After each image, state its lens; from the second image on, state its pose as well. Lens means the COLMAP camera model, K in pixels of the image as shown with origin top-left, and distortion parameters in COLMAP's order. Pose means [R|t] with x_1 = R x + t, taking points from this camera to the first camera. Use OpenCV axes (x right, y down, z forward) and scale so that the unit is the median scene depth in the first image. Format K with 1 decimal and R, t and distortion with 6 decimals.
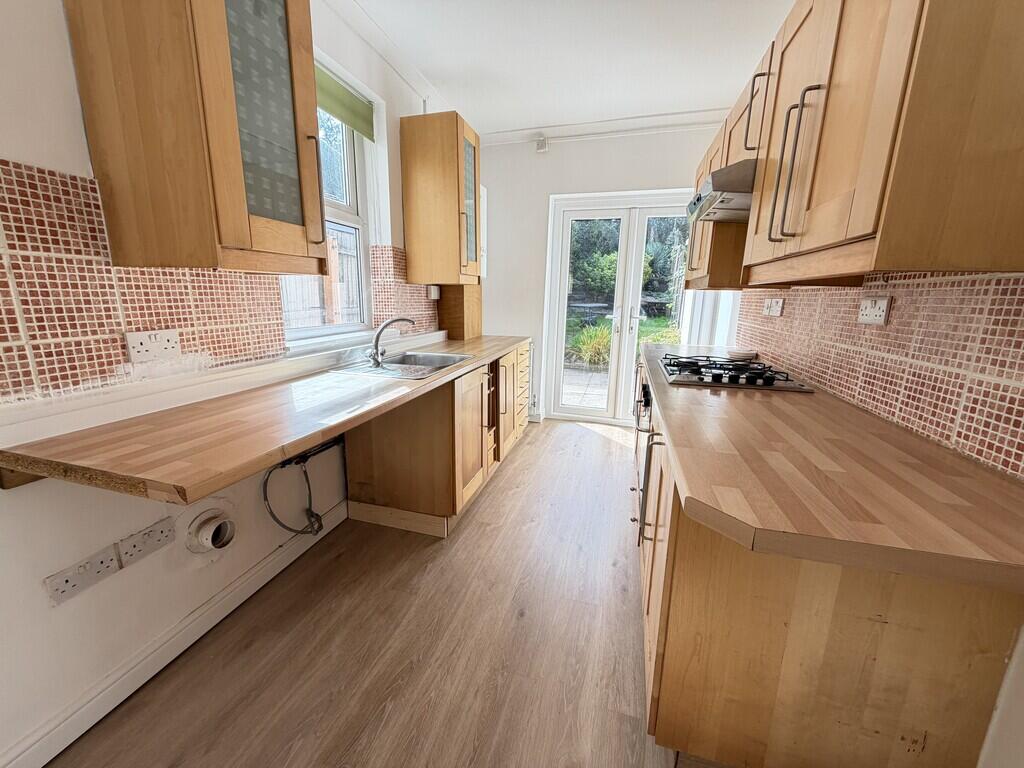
lens RADIAL K [[411.9, 0, 509.8], [0, 411.9, 384.1], [0, 0, 1]] dist [0.000441, 0.000074]
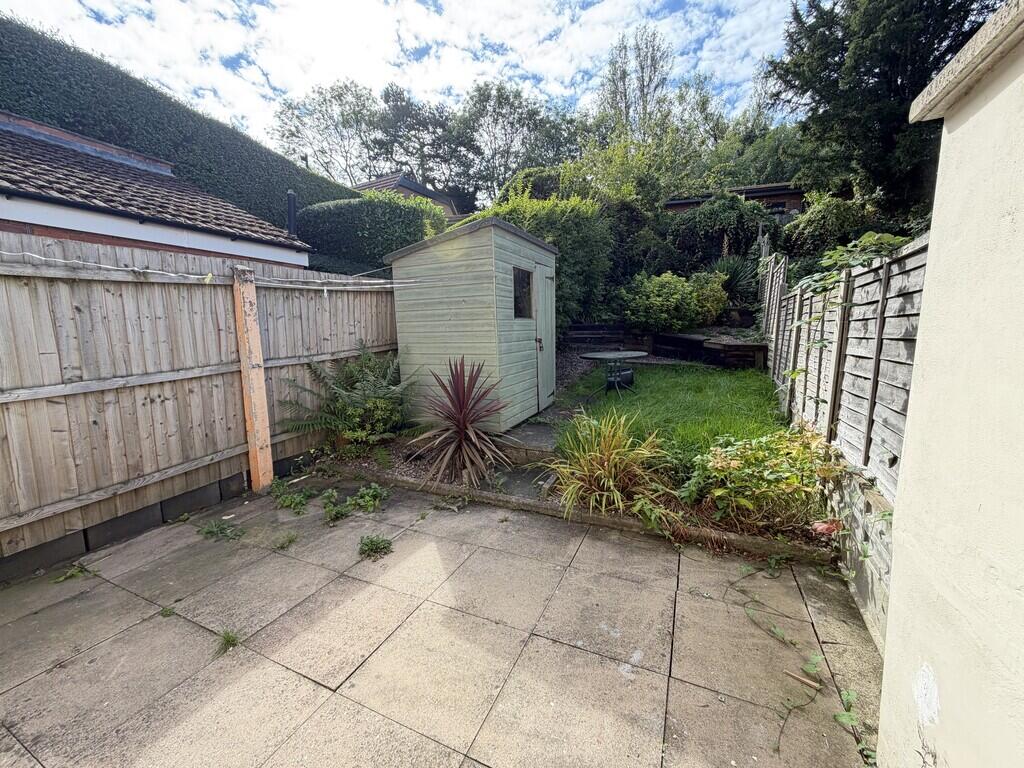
lens RADIAL K [[411.9, 0, 509.5], [0, 411.9, 382.5], [0, 0, 1]] dist [0.000441, 0.000074]
pose [[0.987423, -0.007729, -0.157913, 0.107447], [-0.006510, 0.995970, -0.089456, -0.078889], [0.157968, 0.089359, 0.983393, 0.320937]]
